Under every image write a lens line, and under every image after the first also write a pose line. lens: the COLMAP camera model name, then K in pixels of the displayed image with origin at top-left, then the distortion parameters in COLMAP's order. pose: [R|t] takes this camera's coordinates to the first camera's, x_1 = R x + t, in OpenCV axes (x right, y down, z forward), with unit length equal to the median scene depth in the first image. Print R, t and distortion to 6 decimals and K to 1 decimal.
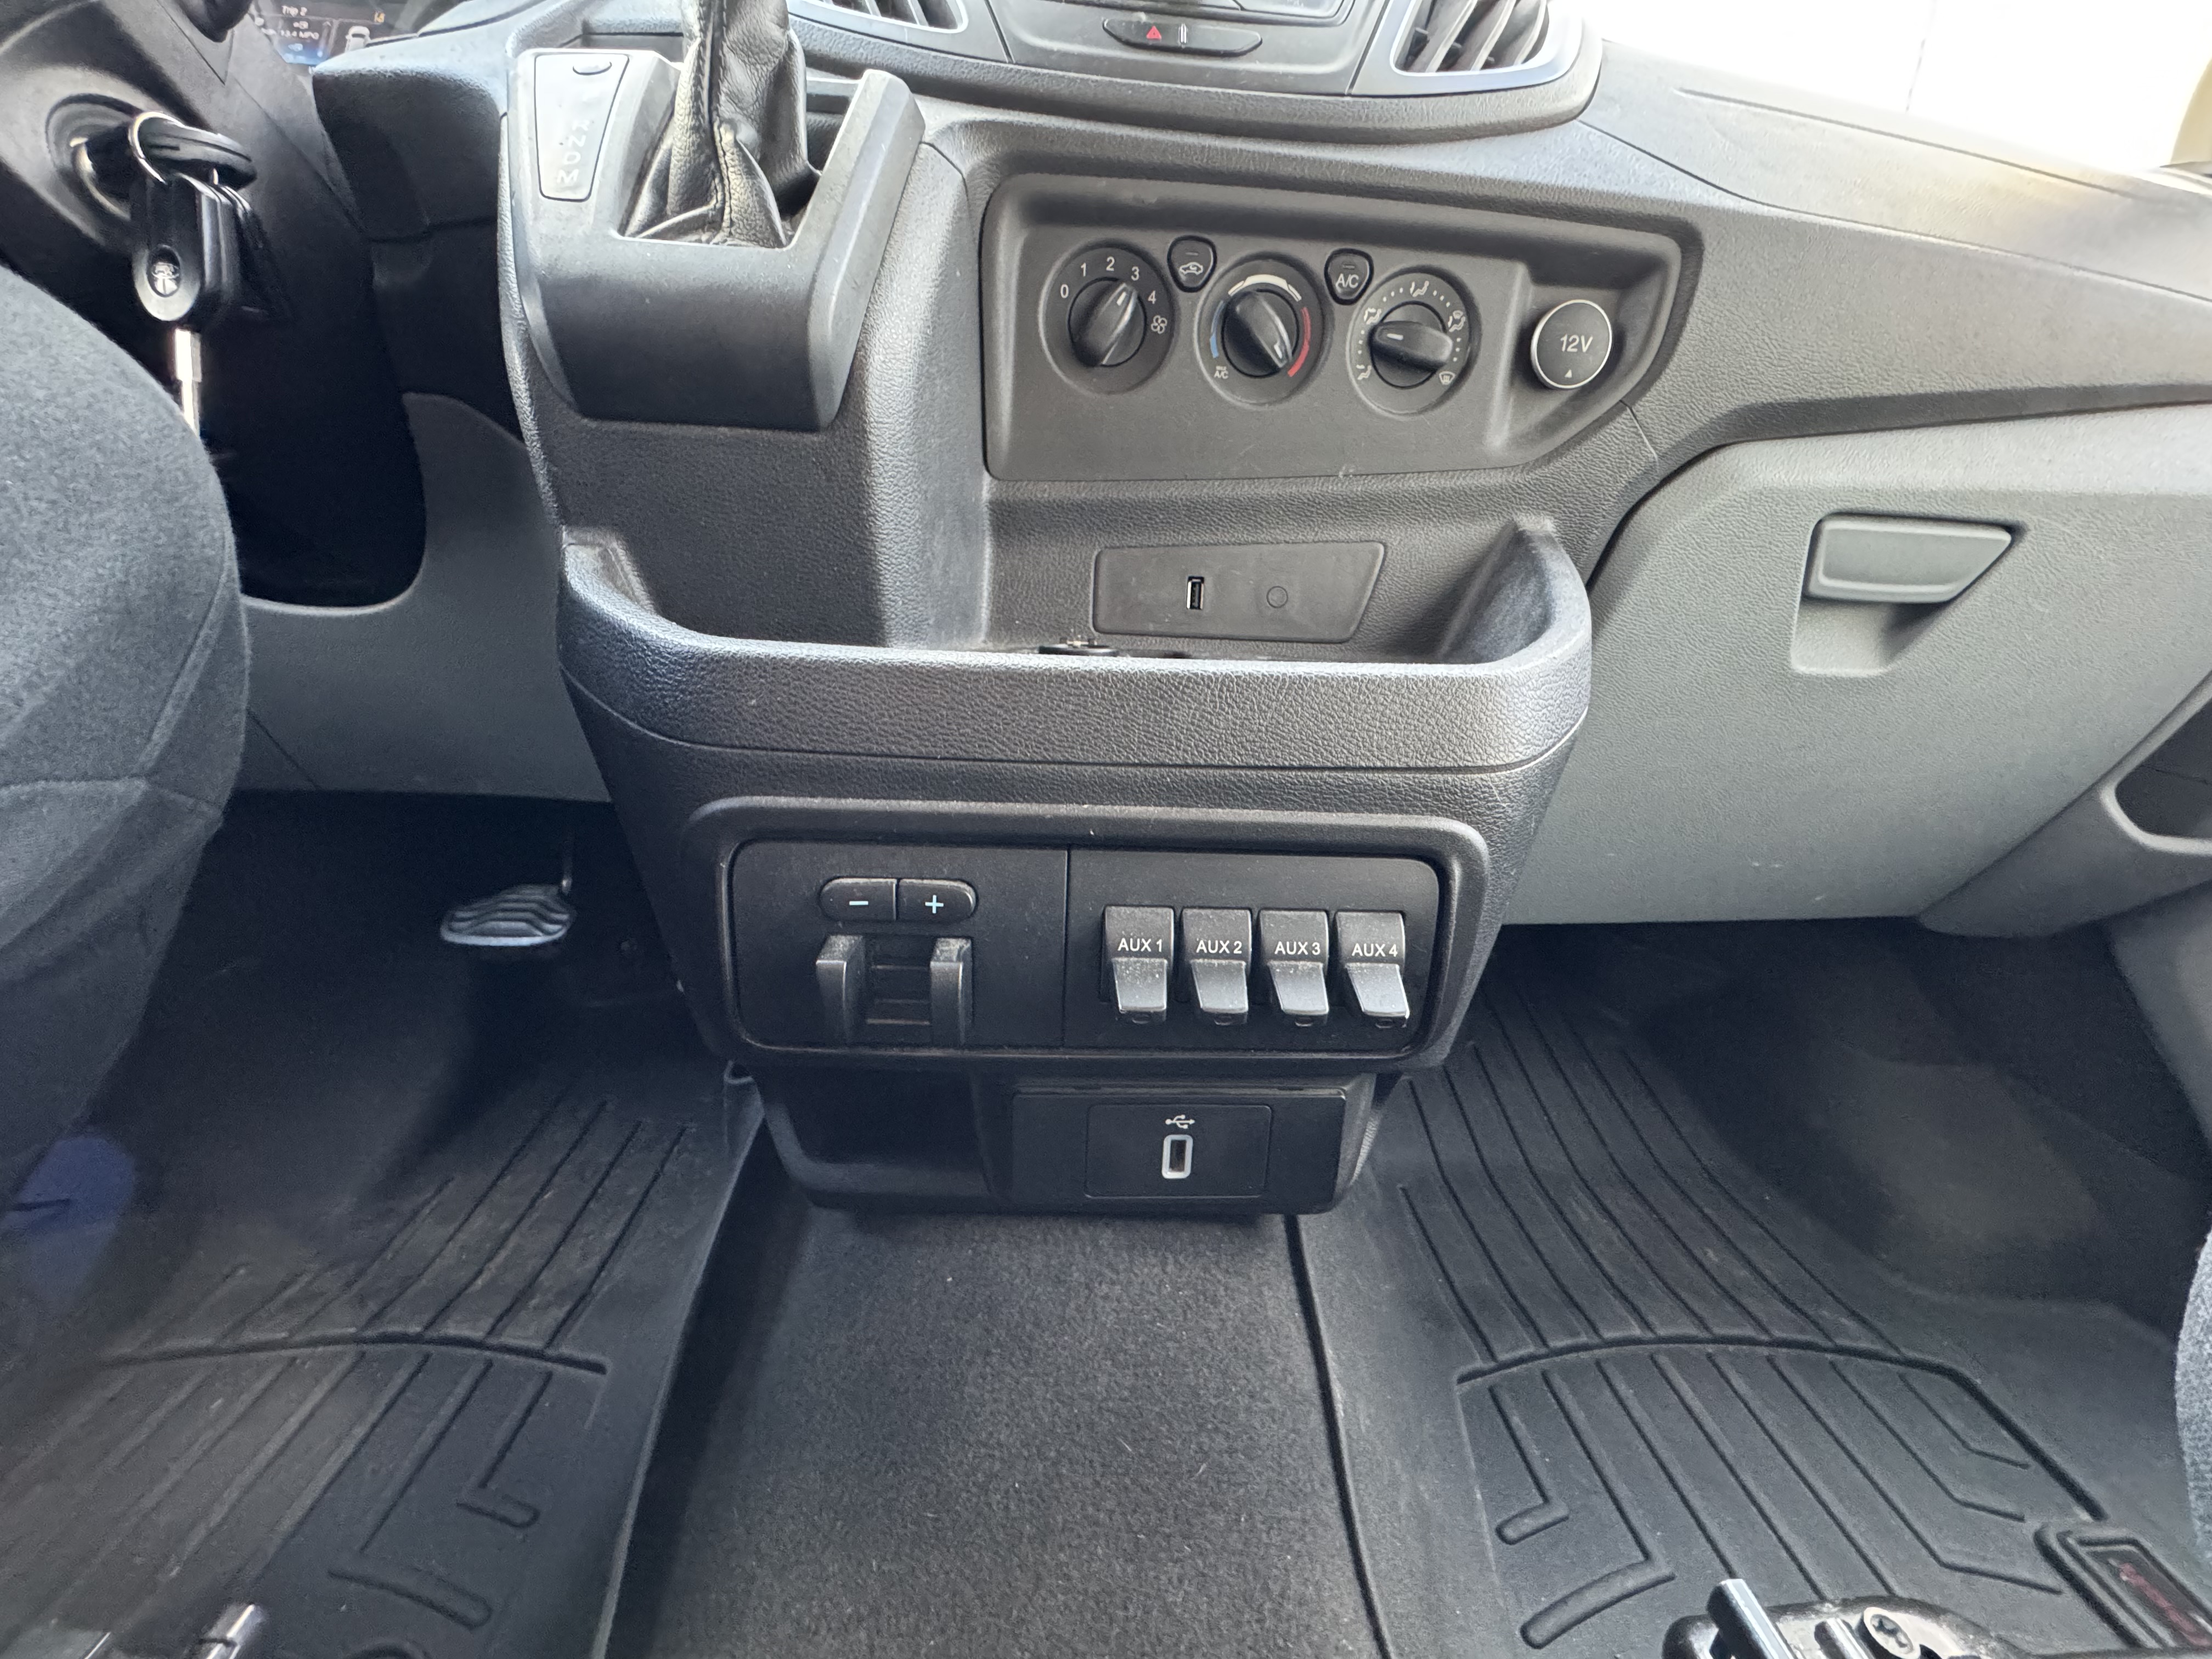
lens RADIAL K [[889.0, 0, 1106.0], [0, 889.0, 829.5], [0, 0, 1]] dist [-0.004130, -0.000051]
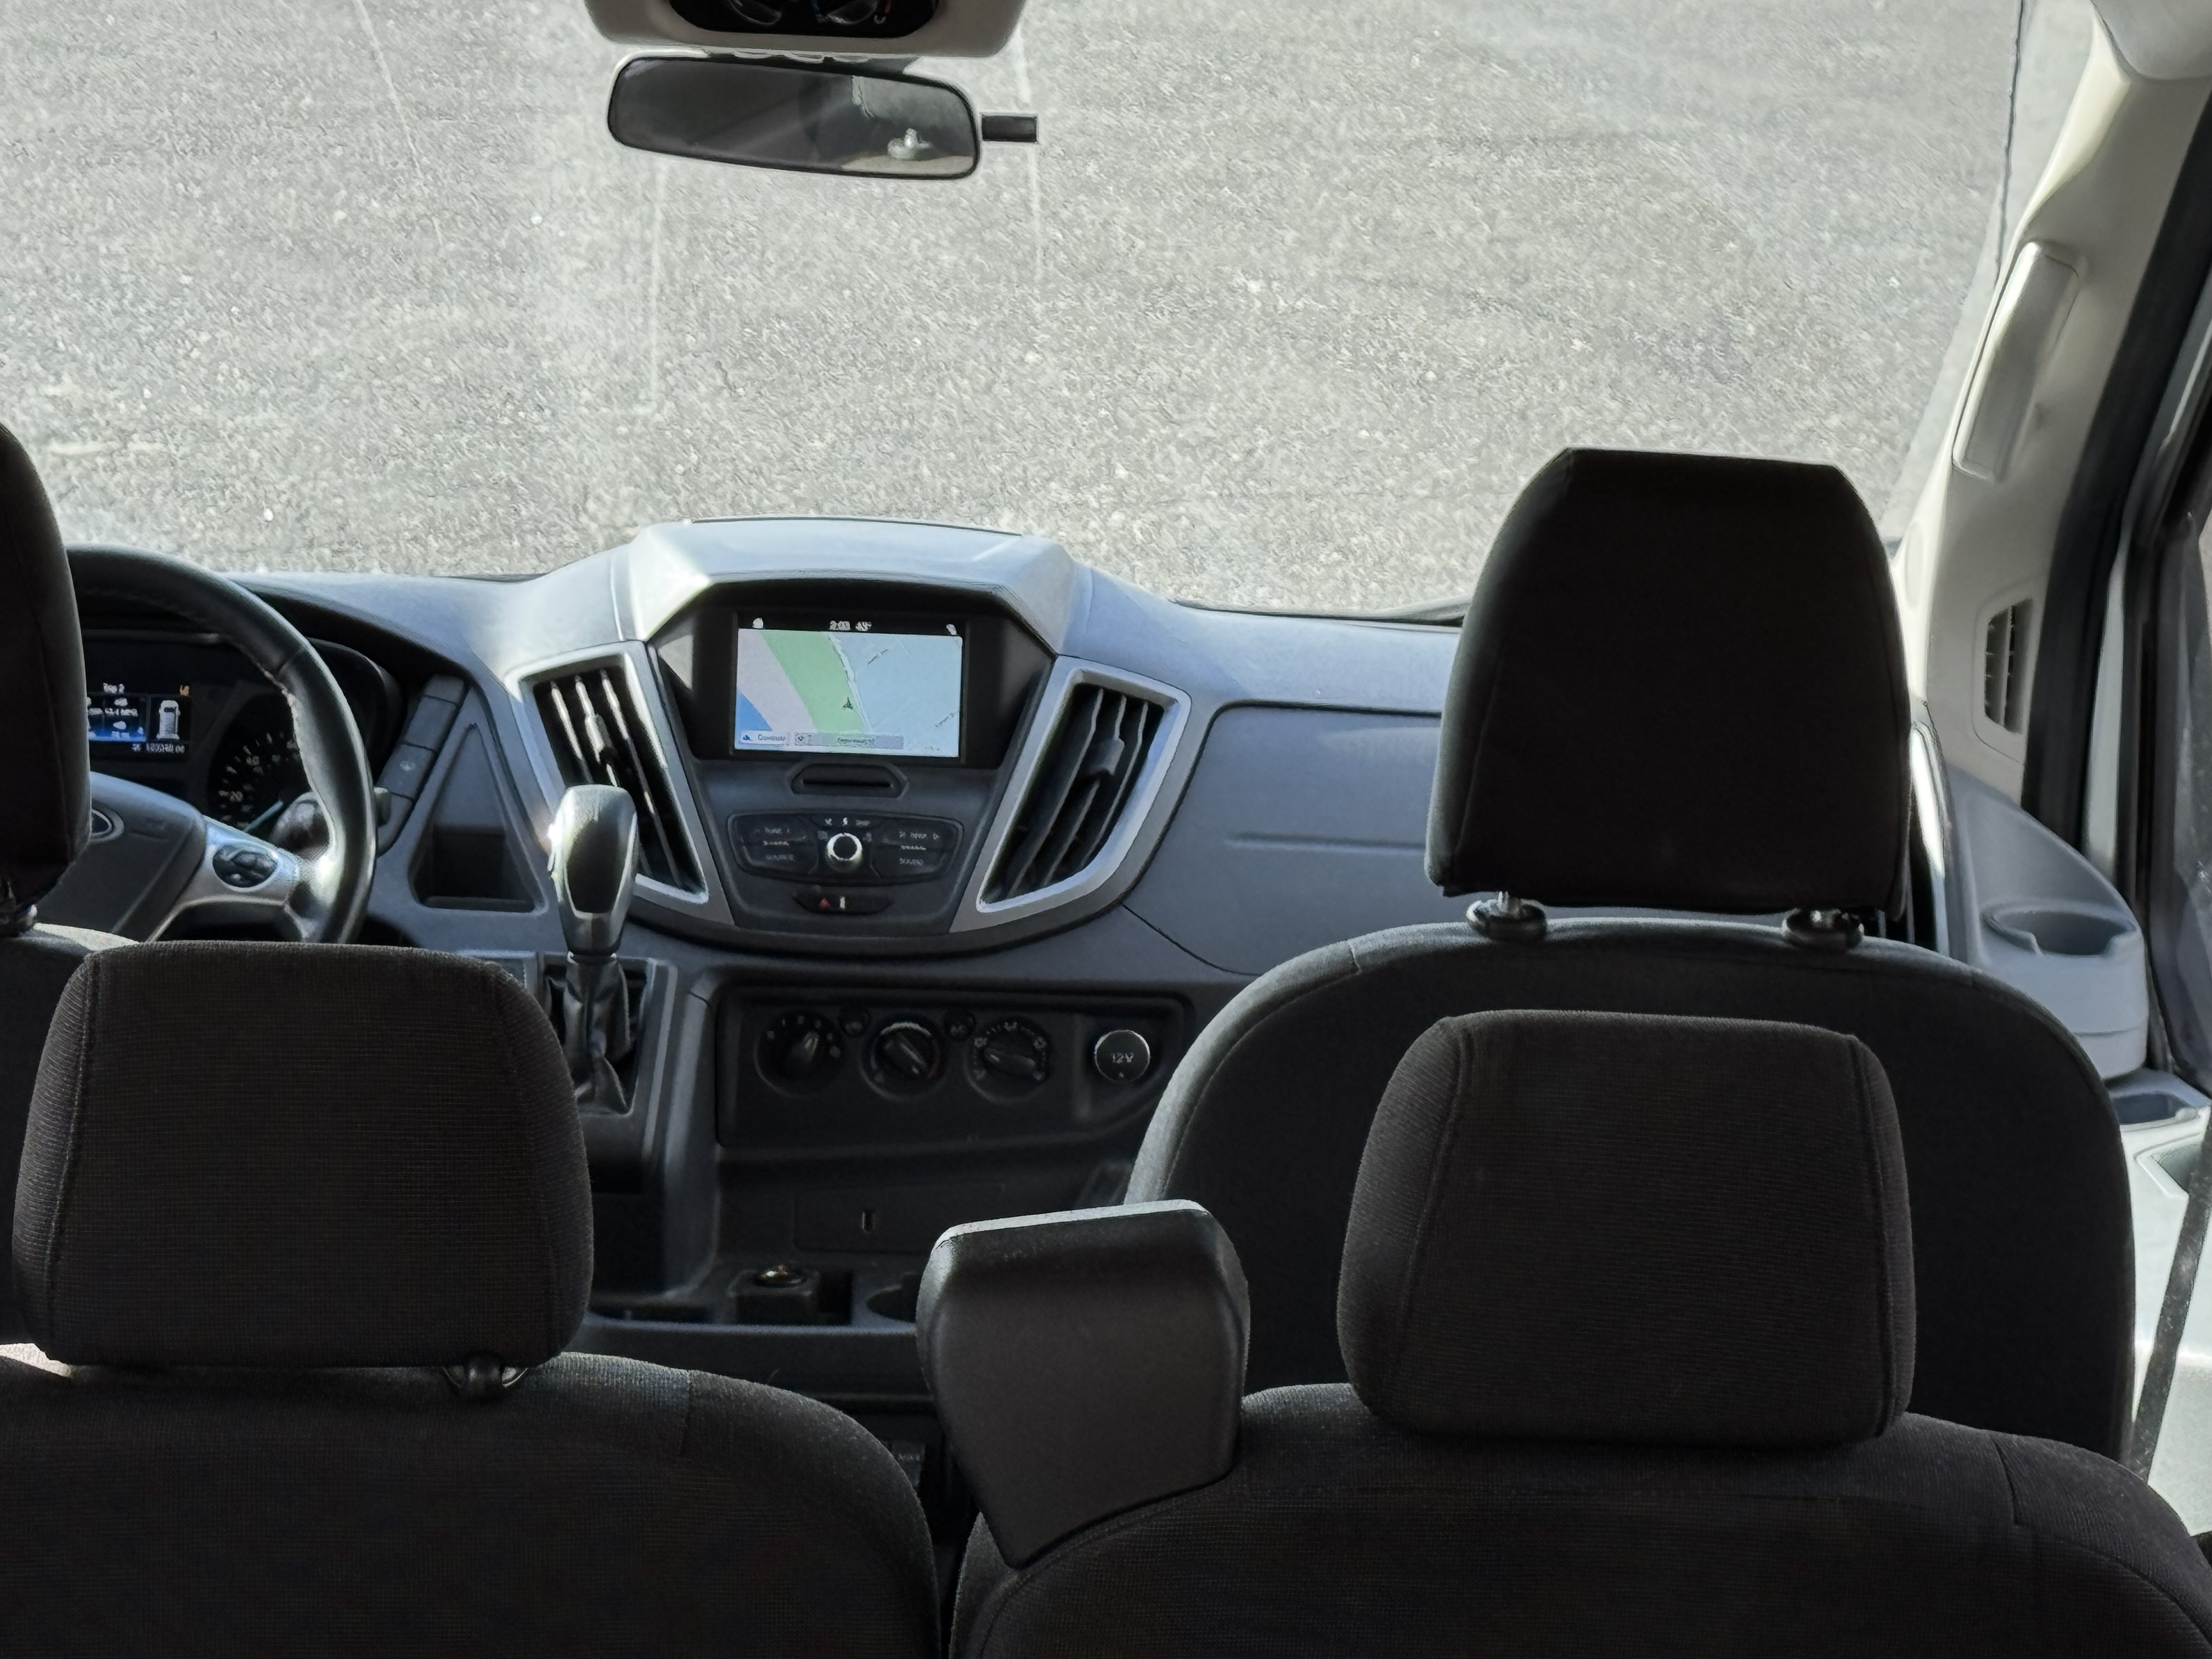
lens RADIAL K [[6526.7, 0, 1106.0], [0, 6526.7, 829.5], [0, 0, 1]] dist [0.114411, 1.014312]
pose [[0.999657, -0.006272, -0.025443, 0.790500], [0.004738, 0.998193, -0.059911, -0.285449], [0.025773, 0.059769, 0.997879, -9.868036]]
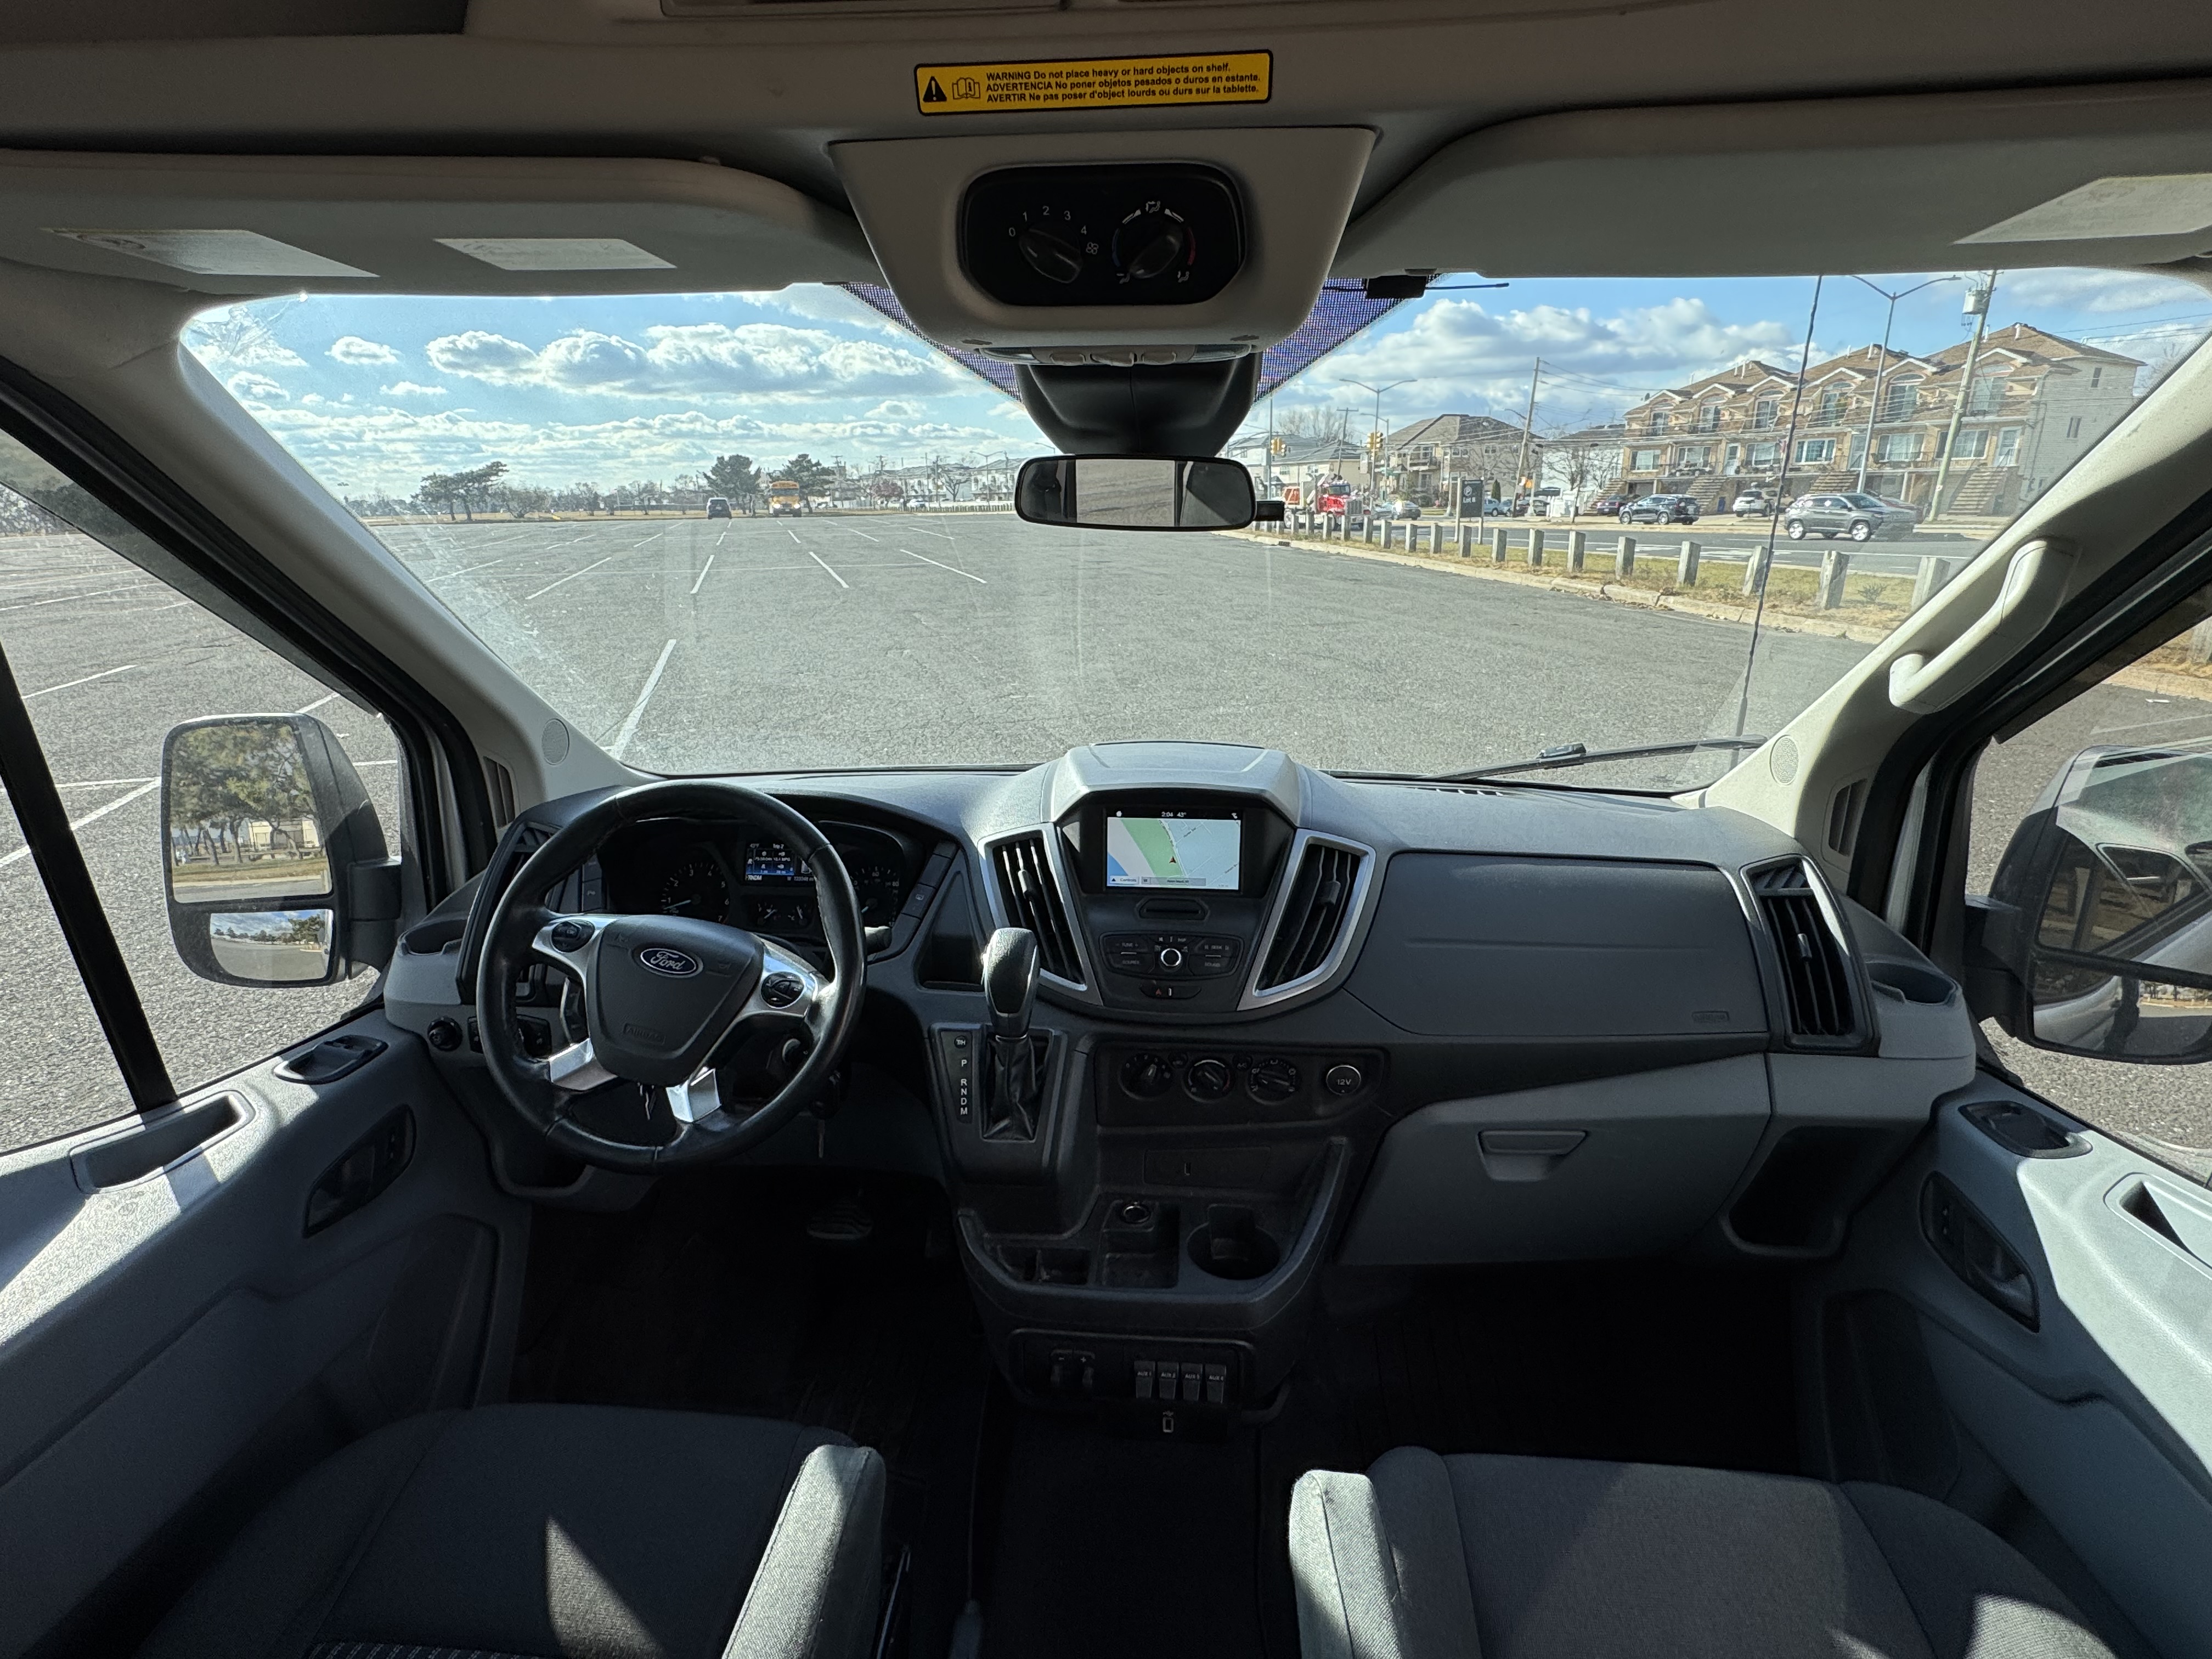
lens RADIAL K [[1118.6, 0, 1097.4], [0, 1118.6, 859.0], [0, 0, 1]] dist [-0.001686, -0.000394]
pose [[0.989020, -0.010703, -0.147392, 0.331932], [0.015190, 0.999454, 0.029348, -1.259003], [0.146997, -0.031265, 0.988643, -2.066459]]
